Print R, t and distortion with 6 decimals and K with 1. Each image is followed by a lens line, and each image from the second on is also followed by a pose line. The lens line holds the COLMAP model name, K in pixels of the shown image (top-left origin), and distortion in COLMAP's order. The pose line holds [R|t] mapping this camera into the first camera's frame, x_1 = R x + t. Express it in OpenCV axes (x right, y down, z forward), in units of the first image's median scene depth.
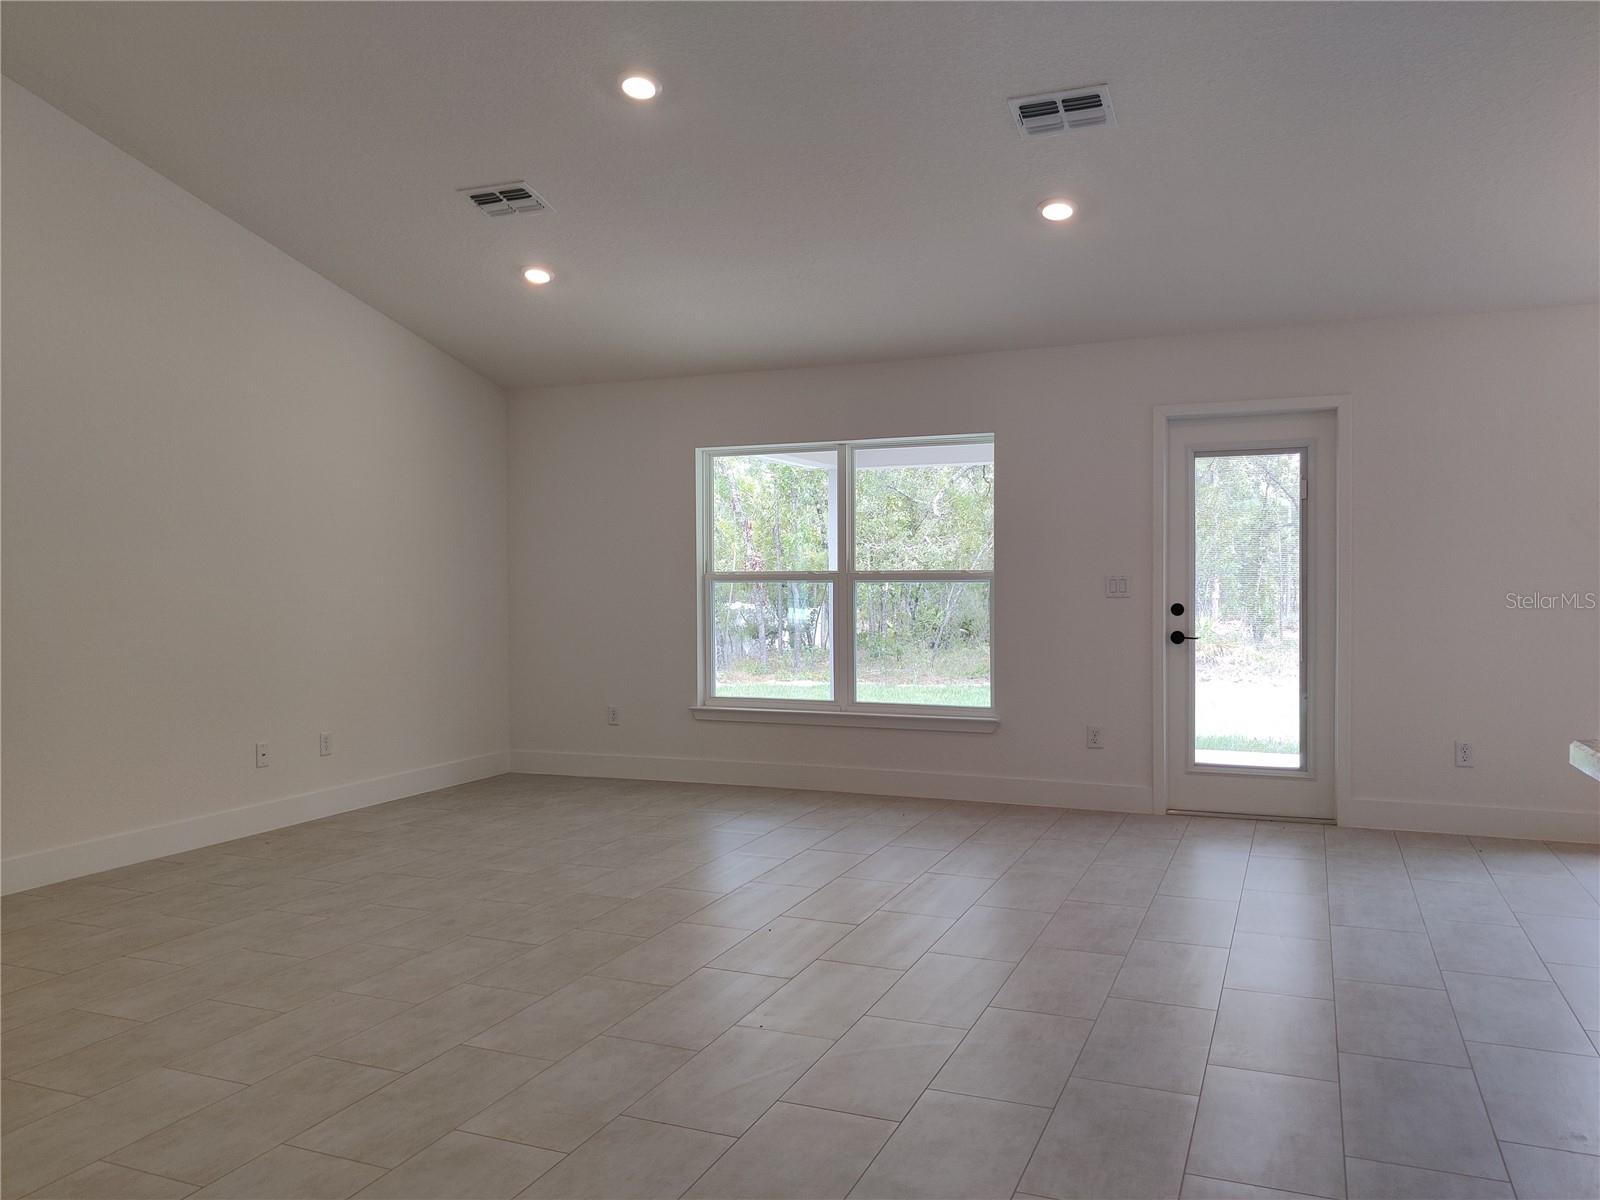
lens RADIAL K [[1198.7, 0, 791.4], [0, 1198.7, 603.5], [0, 0, 1]] dist [0.034964, -0.005980]
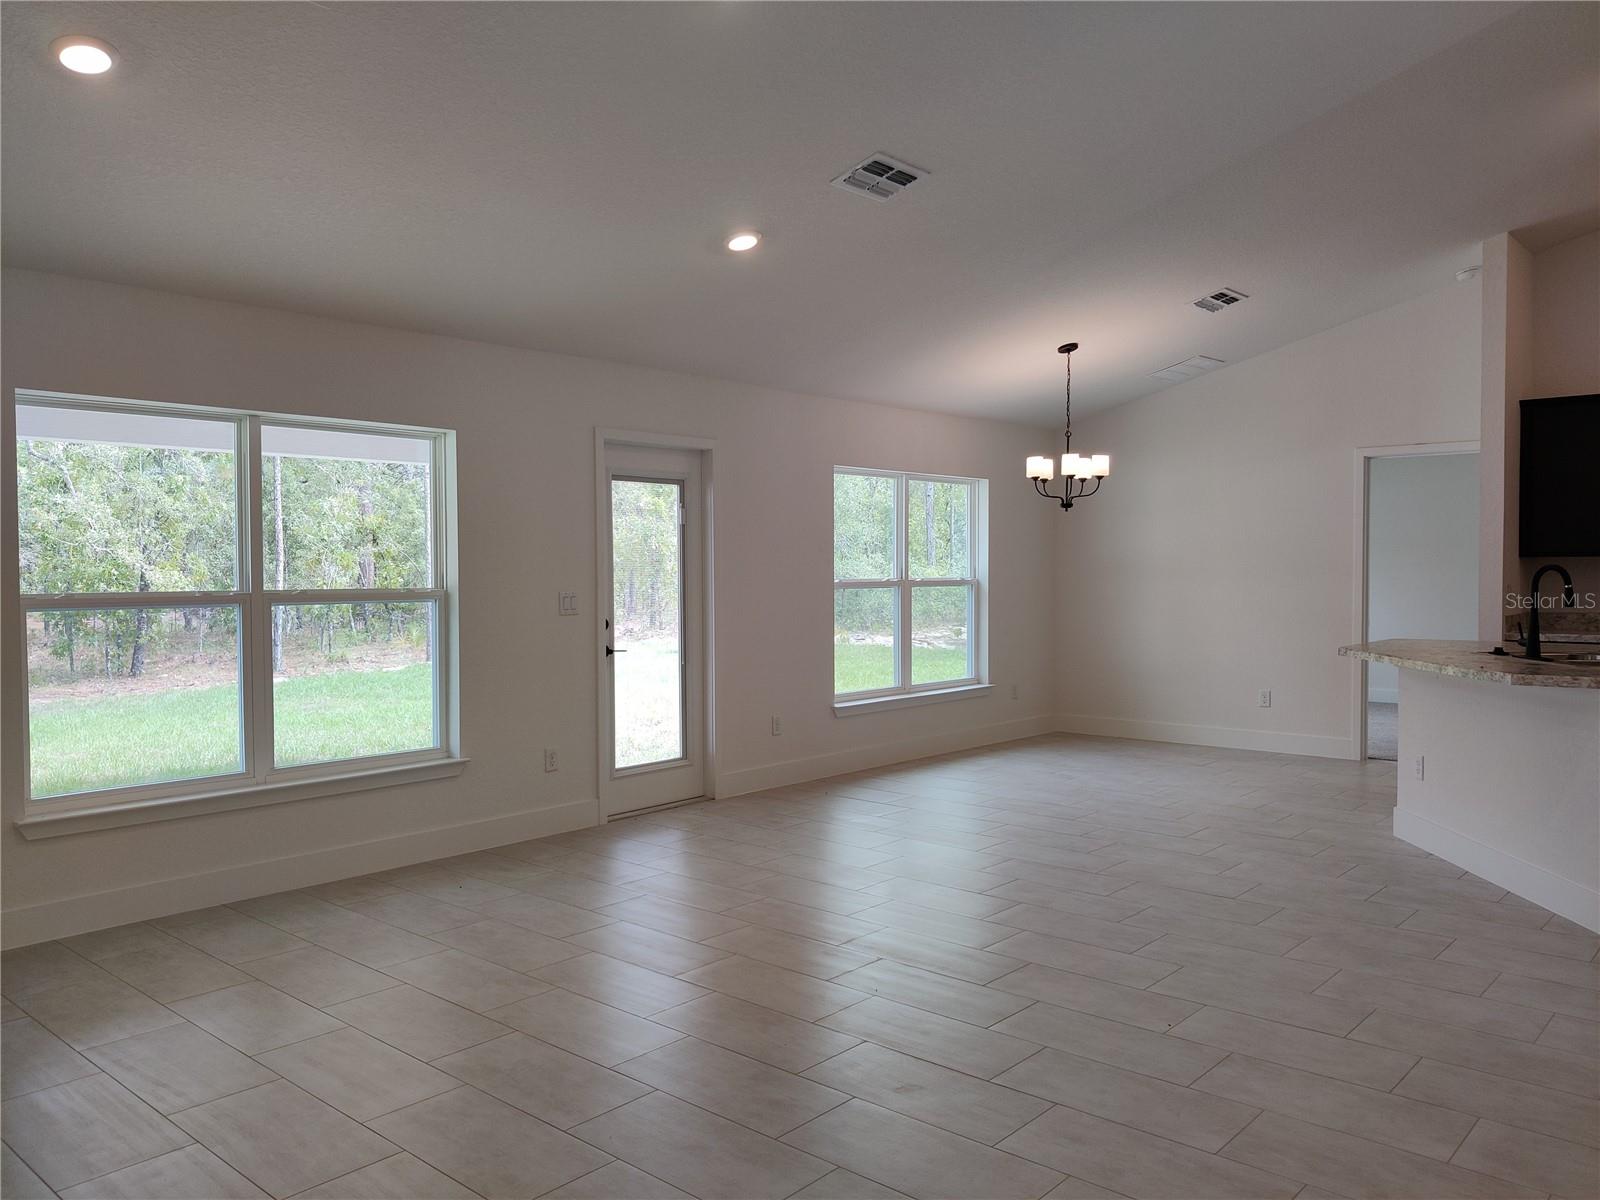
lens RADIAL K [[1198.7, 0, 792.0], [0, 1198.7, 591.4], [0, 0, 1]] dist [0.034964, -0.005980]
pose [[0.314526, -0.014468, 0.949139, -0.614724], [0.025508, 0.999652, 0.006785, -0.026774], [-0.948906, 0.022076, 0.314785, 0.520530]]
